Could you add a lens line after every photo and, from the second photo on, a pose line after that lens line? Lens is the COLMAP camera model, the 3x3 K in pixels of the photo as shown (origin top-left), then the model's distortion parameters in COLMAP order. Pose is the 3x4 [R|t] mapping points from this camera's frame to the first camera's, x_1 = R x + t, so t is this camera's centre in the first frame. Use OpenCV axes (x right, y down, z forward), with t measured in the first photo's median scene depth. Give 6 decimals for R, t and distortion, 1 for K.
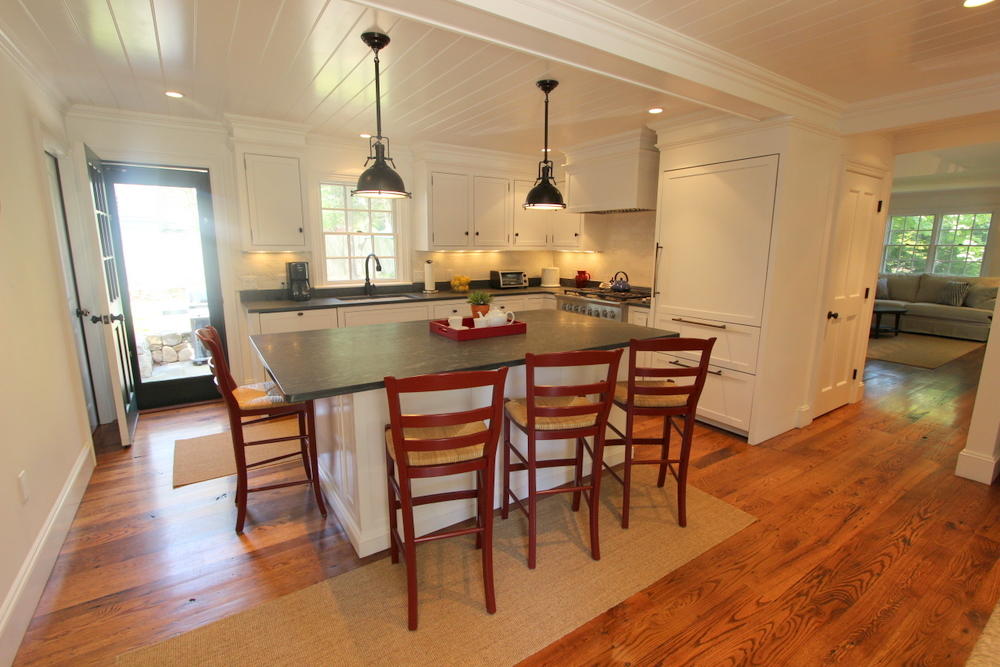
lens RADIAL K [[466.4, 0, 495.3], [0, 466.4, 333.1], [0, 0, 1]] dist [-0.010516, 0.002256]
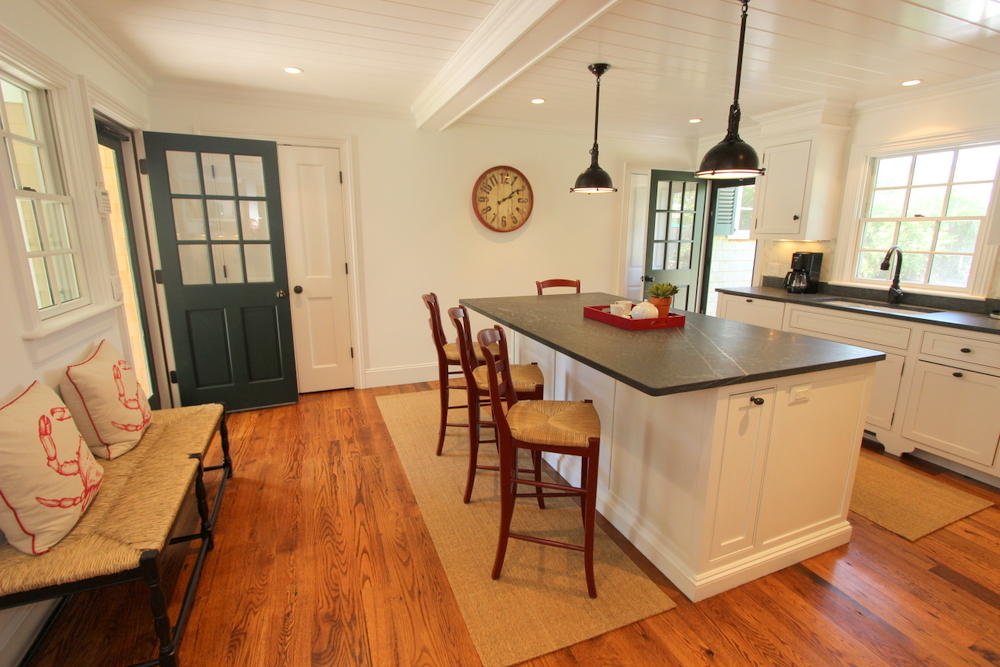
lens RADIAL K [[466.4, 0, 502.2], [0, 466.4, 332.1], [0, 0, 1]] dist [-0.010516, 0.002256]
pose [[-0.196646, 0.198216, -0.960229, 1.118915], [-0.193274, 0.952299, 0.236160, -0.183565], [0.961237, 0.232027, -0.148956, 1.064301]]
